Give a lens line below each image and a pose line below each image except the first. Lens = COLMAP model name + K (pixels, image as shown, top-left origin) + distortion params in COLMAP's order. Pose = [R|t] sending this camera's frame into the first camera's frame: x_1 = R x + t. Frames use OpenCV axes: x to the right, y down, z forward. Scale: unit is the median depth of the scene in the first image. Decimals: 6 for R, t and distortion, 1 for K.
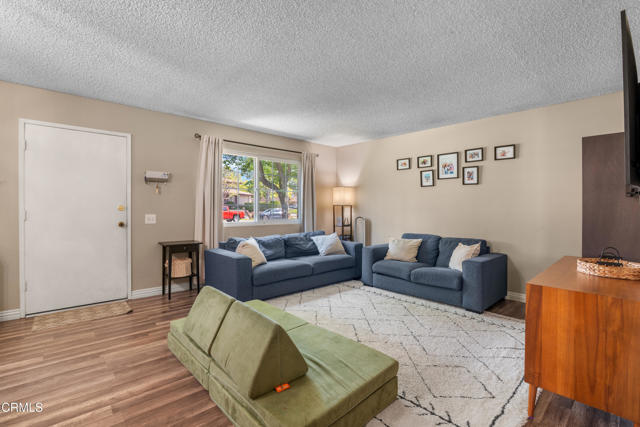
lens RADIAL K [[294.3, 0, 310.2], [0, 294.3, 209.2], [0, 0, 1]] dist [-0.023538, -0.000053]
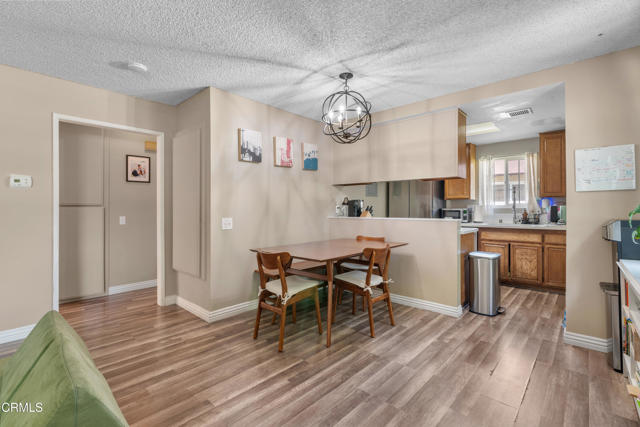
lens RADIAL K [[298.0, 0, 322.4], [0, 298.0, 205.2], [0, 0, 1]] dist [-0.009639, 0.000404]
pose [[-0.994975, -0.005919, -0.099951, -0.393419], [-0.005422, 0.999972, -0.005243, -0.005646], [0.099979, -0.004675, -0.994979, 0.847997]]
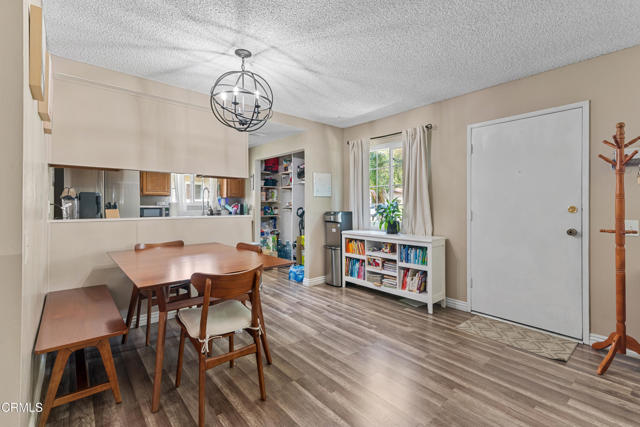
lens RADIAL K [[289.7, 0, 328.5], [0, 289.7, 203.0], [0, 0, 1]] dist [0.000859, -0.000172]
pose [[-0.009857, -0.014620, -0.999845, 0.058026], [-0.010257, 0.999842, -0.014519, -0.002238], [0.999899, 0.010112, -0.010006, 0.351765]]
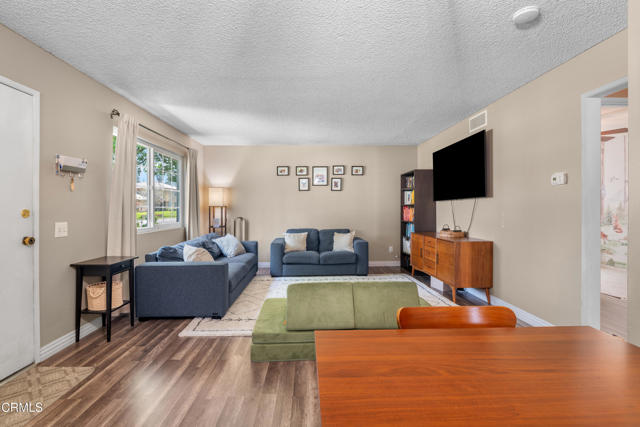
lens RADIAL K [[300.4, 0, 320.0], [0, 300.4, 213.5], [0, 0, 1]] dist [-0.002882, -0.000326]
pose [[0.645637, -0.025530, 0.763218, -0.620111], [0.015786, 0.999674, 0.020085, -0.005362], [-0.763482, -0.000920, 0.645829, 0.128694]]
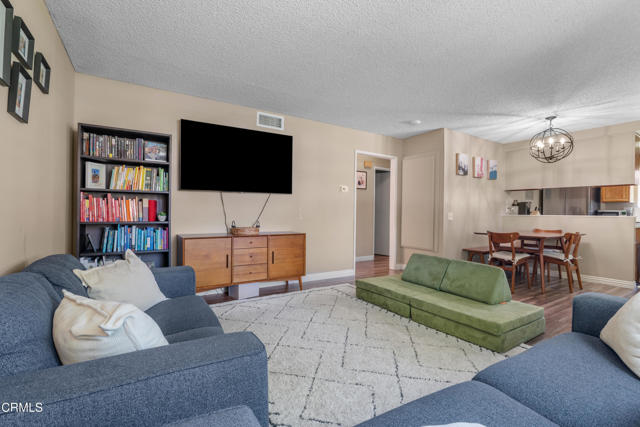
lens RADIAL K [[298.9, 0, 308.8], [0, 298.9, 211.3], [0, 0, 1]] dist [-0.022938, 0.000164]
pose [[-0.983543, -0.019416, 0.179627, 0.115704], [-0.019095, 0.999812, 0.003512, 0.026824], [-0.179661, 0.000024, -0.983729, 1.315871]]
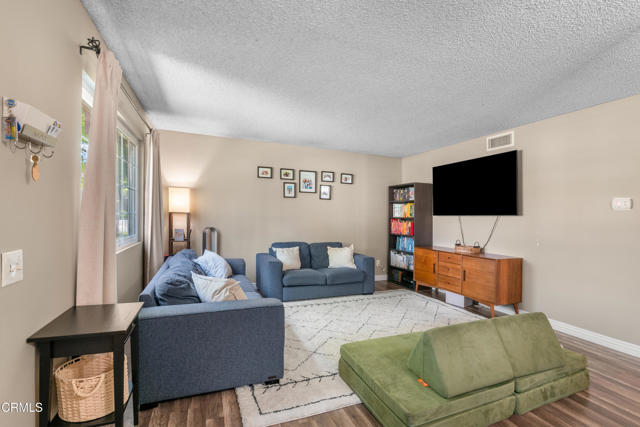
lens RADIAL K [[294.1, 0, 331.0], [0, 294.1, 223.0], [0, 0, 1]] dist [-0.002138, -0.000001]
pose [[0.323564, -0.023454, 0.945916, -0.657114], [-0.016272, 0.999407, 0.030347, -0.022390], [-0.946066, -0.025211, 0.322990, 0.572031]]
